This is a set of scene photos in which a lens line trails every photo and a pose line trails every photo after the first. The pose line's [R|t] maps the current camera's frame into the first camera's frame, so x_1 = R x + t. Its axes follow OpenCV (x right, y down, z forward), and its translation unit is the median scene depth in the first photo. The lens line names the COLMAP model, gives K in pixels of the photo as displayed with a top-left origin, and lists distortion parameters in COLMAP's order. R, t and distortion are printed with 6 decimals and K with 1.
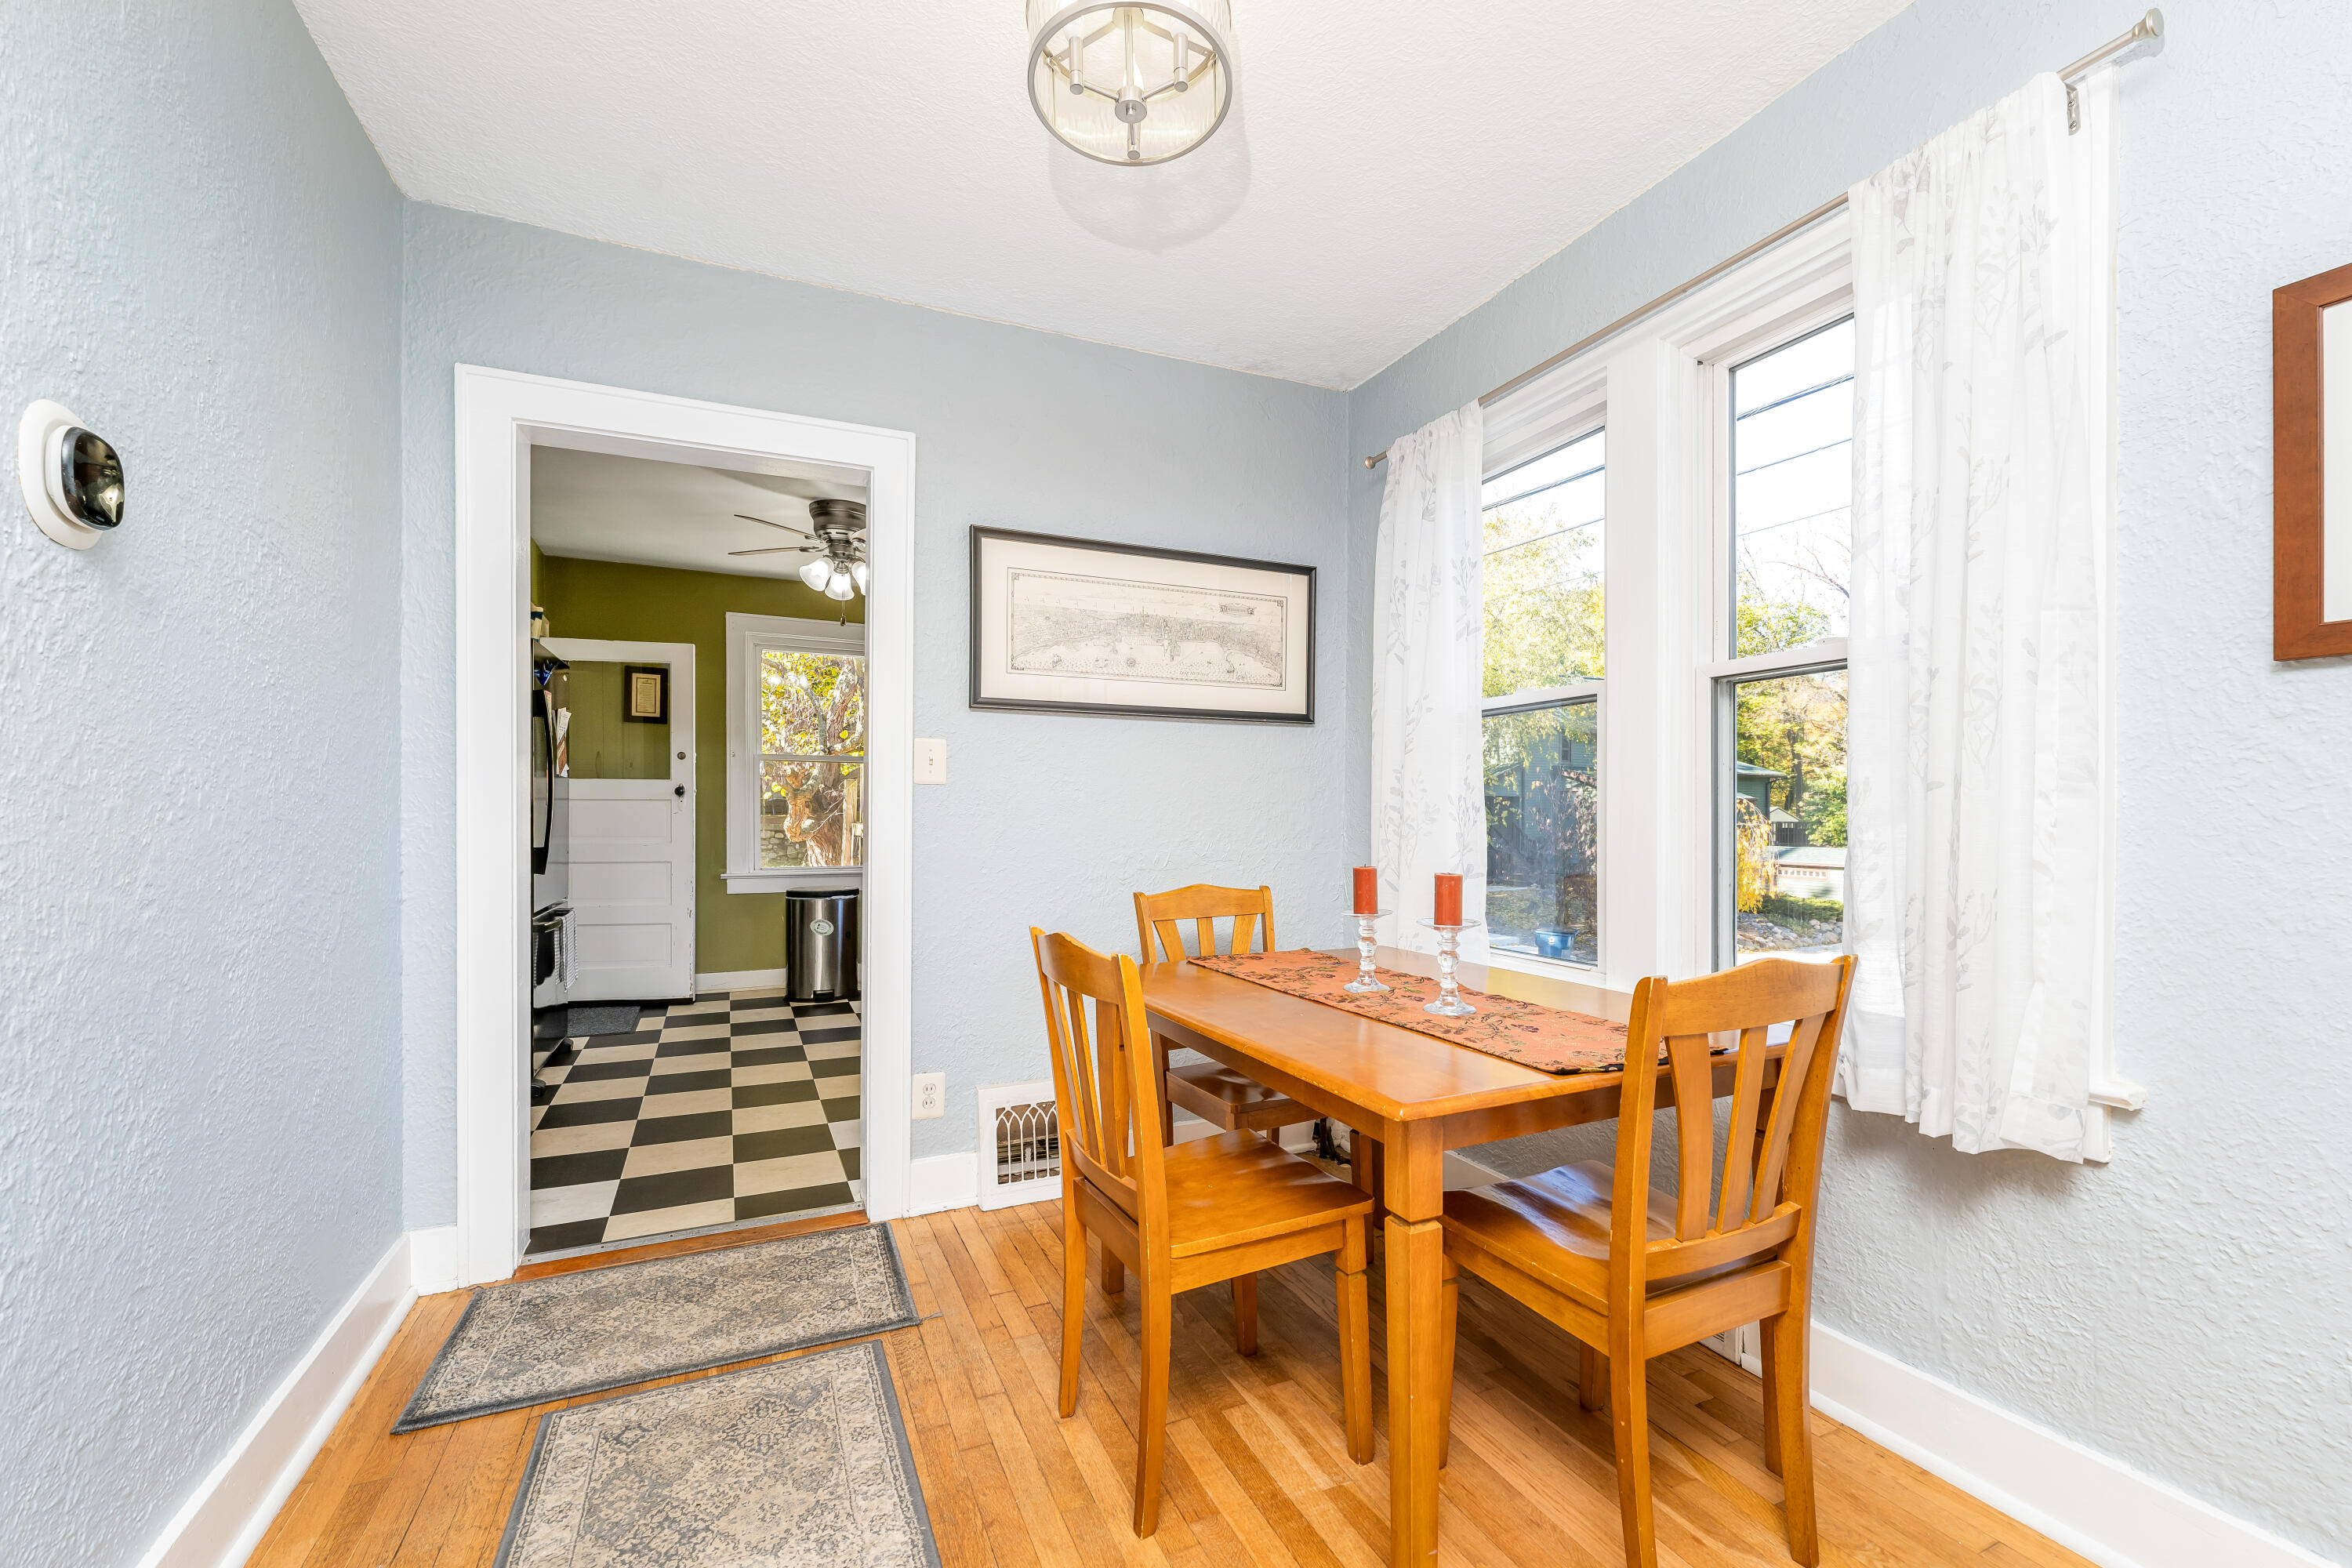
lens RADIAL K [[944.9, 0, 1177.9], [0, 944.9, 818.5], [0, 0, 1]] dist [0.002504, 0.000375]
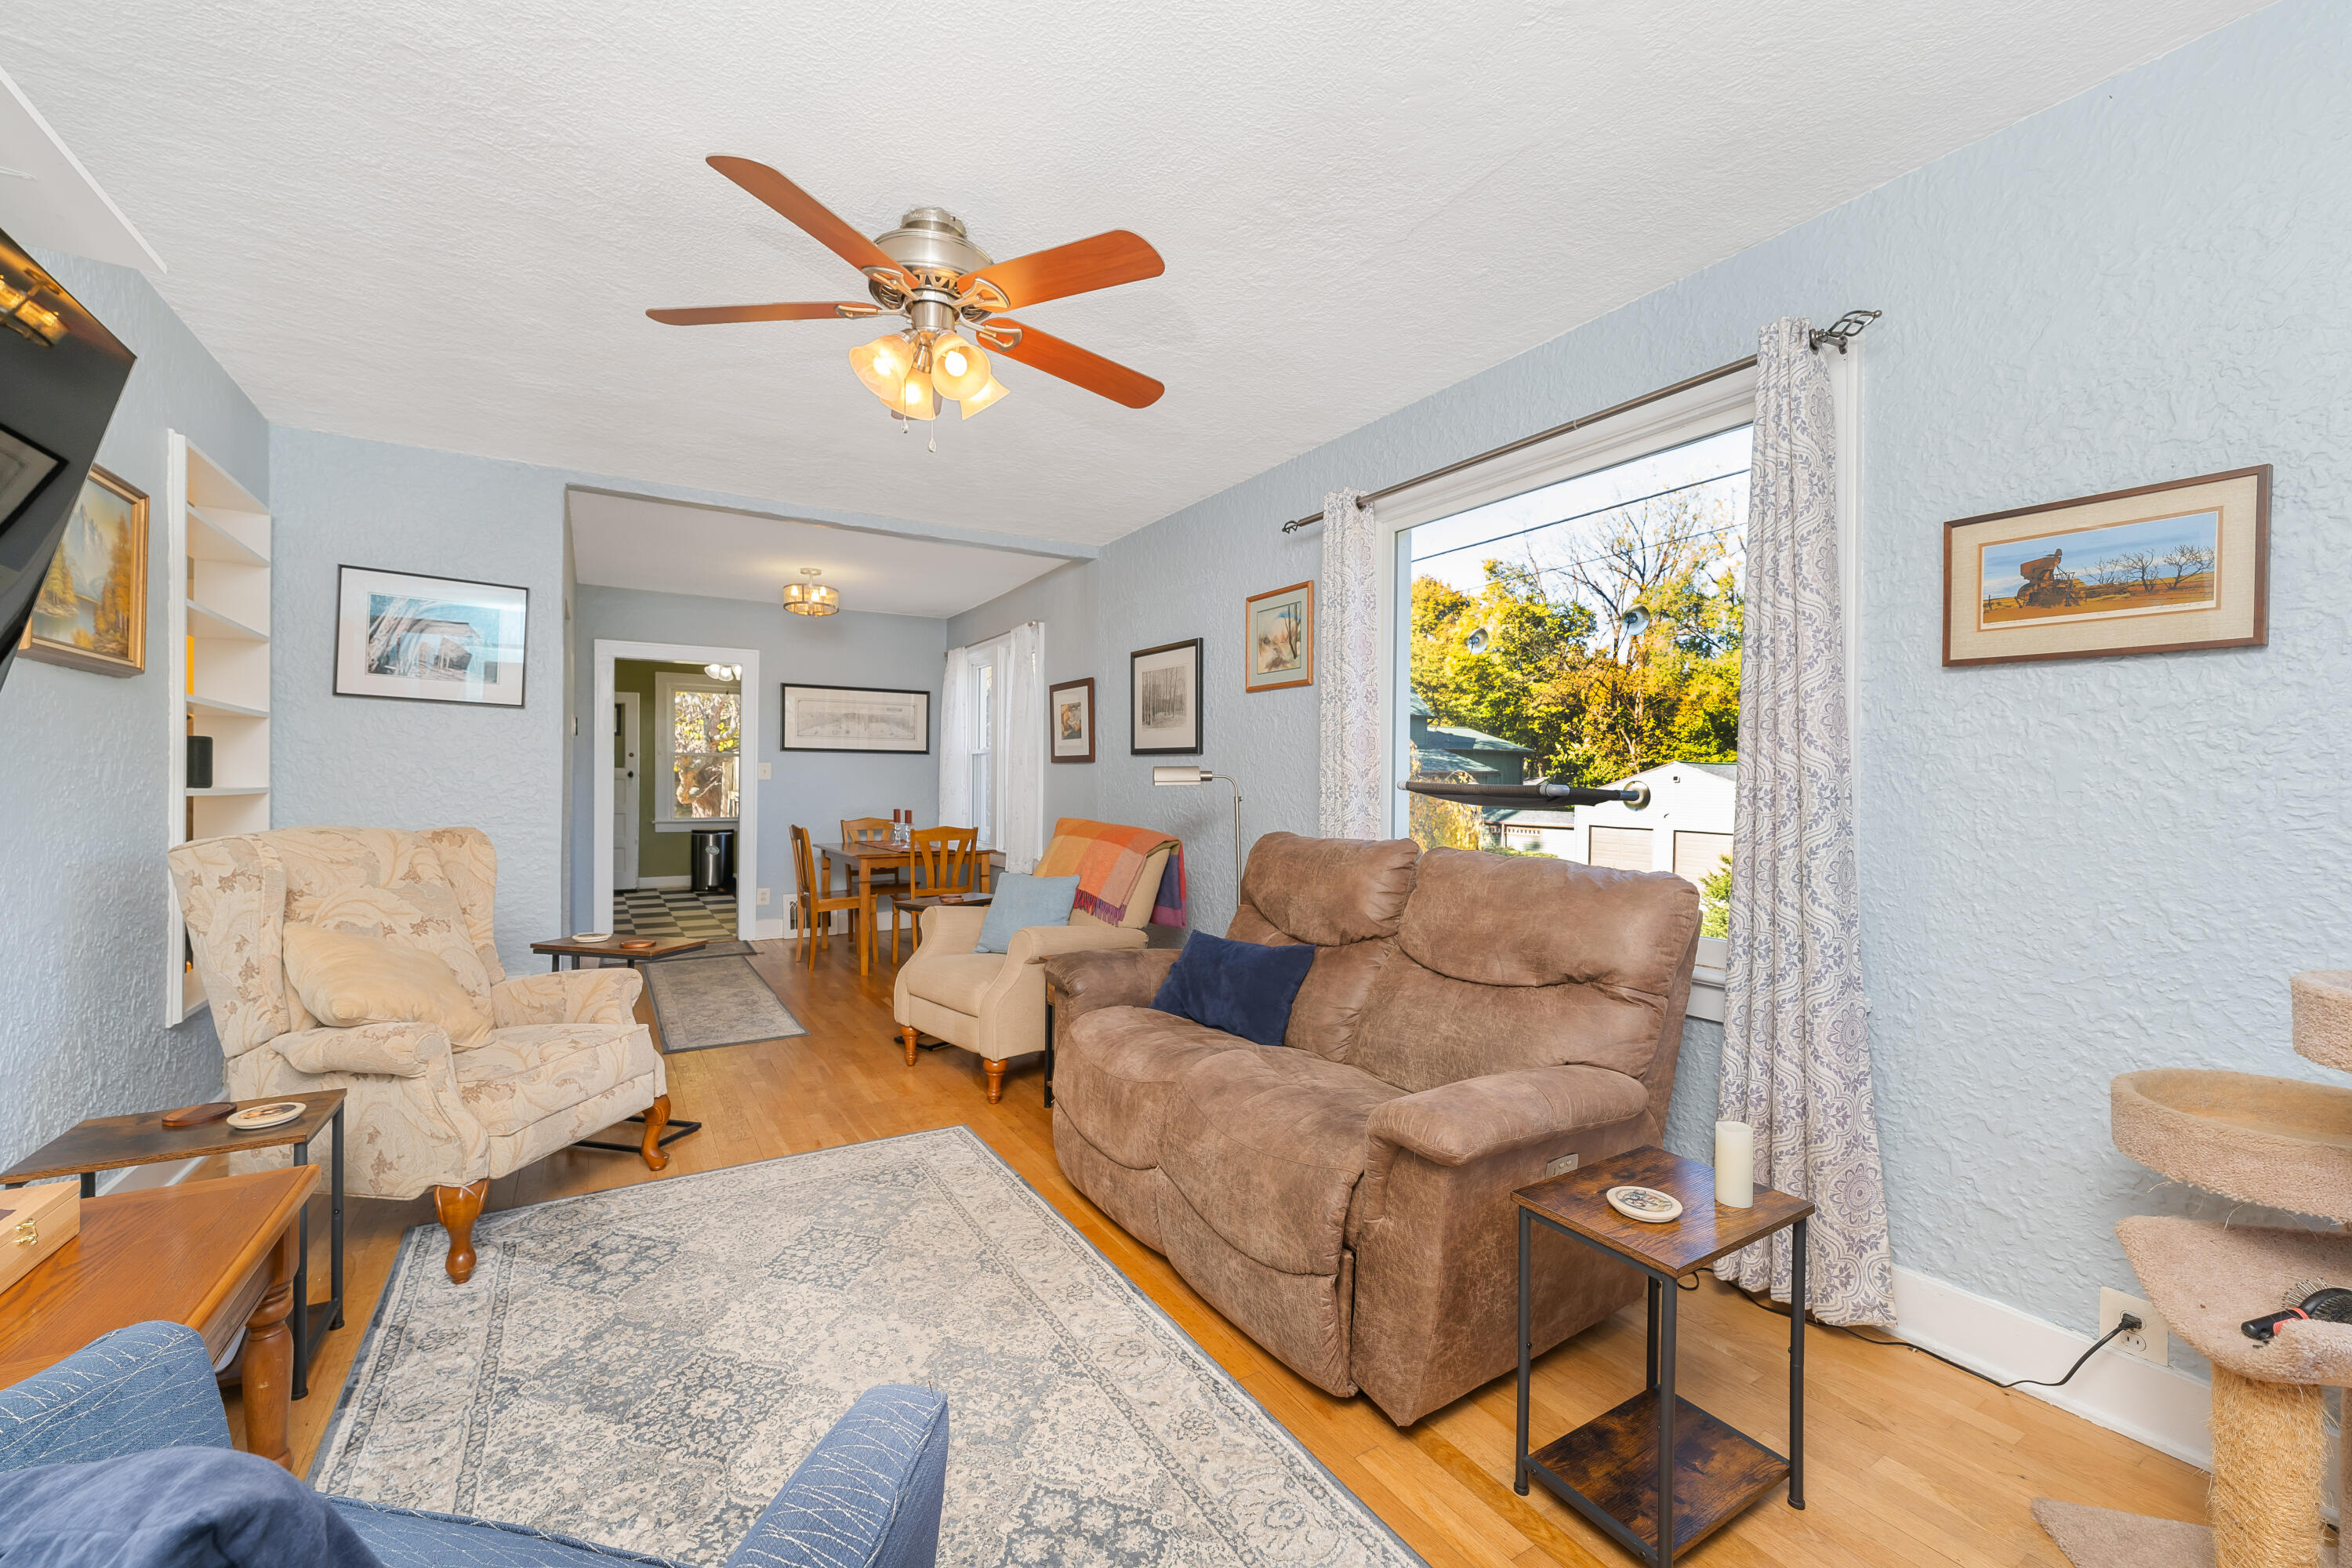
lens RADIAL K [[944.9, 0, 1180.1], [0, 944.9, 781.2], [0, 0, 1]] dist [0.002504, 0.000375]
pose [[0.992854, 0.003755, 0.119278, 0.289275], [-0.003365, 0.999988, -0.003467, -0.013182], [-0.119290, 0.003041, 0.992855, -0.886177]]
